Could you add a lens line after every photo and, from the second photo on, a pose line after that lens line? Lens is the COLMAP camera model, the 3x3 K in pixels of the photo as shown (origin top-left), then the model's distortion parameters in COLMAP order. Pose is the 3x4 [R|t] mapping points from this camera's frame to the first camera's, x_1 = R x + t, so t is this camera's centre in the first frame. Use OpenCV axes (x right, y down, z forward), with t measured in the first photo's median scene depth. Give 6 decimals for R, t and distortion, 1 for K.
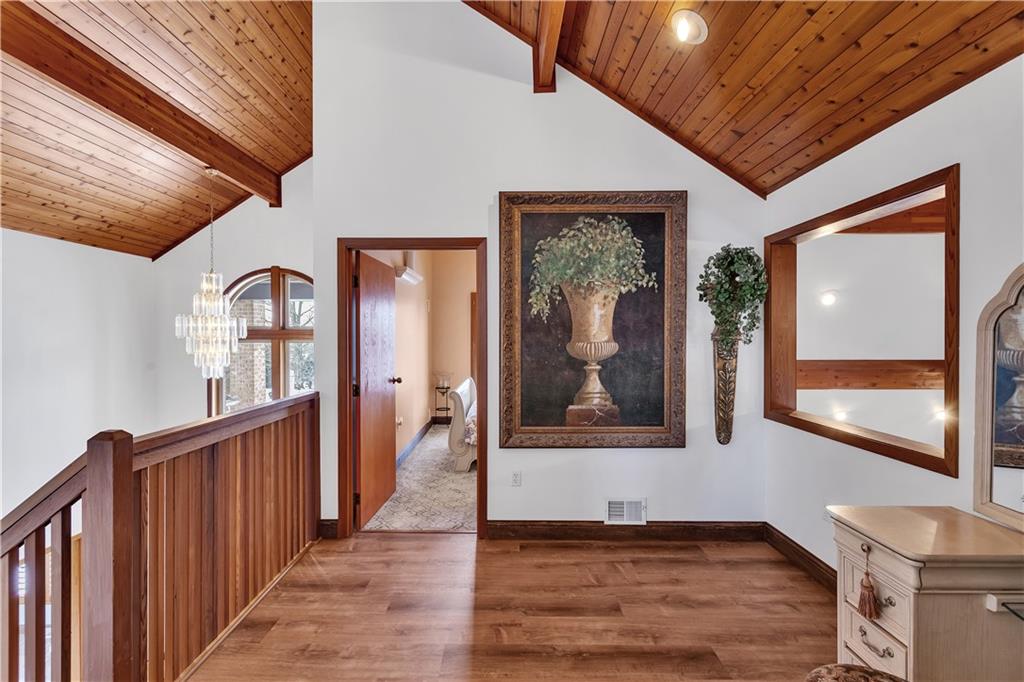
lens RADIAL K [[479.4, 0, 503.8], [0, 479.4, 340.1], [0, 0, 1]] dist [0.004743, 0.000877]
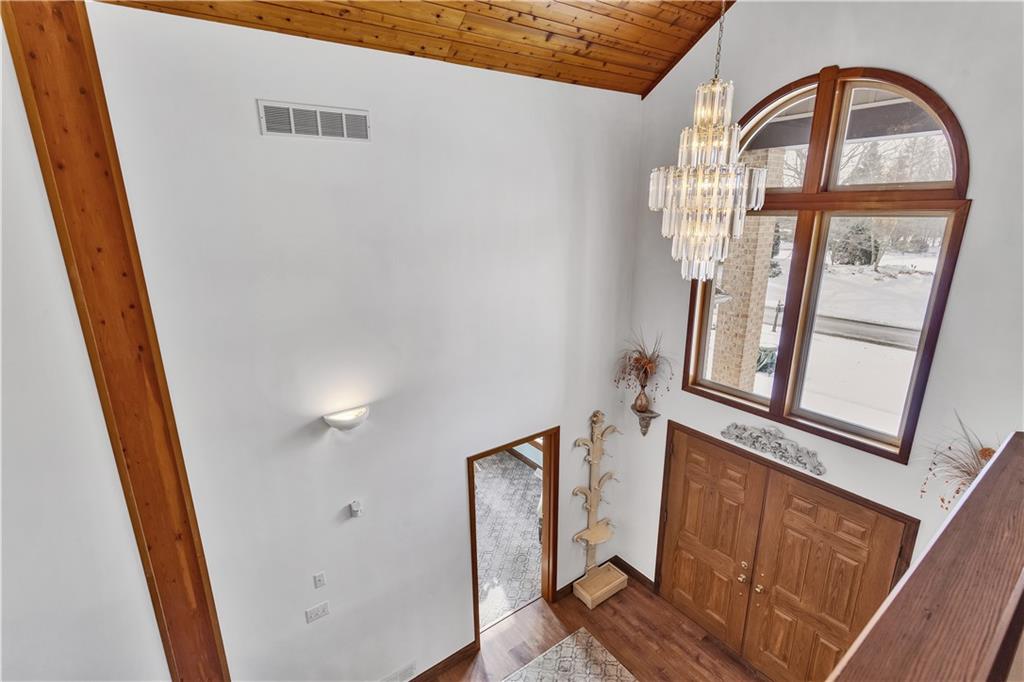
lens RADIAL K [[479.4, 0, 504.5], [0, 479.4, 340.0], [0, 0, 1]] dist [0.004743, 0.000877]
pose [[0.589763, 0.209825, -0.779842, -0.260886], [0.004489, 0.964790, 0.262982, -0.005852], [0.807564, -0.158598, 0.568056, 0.447792]]
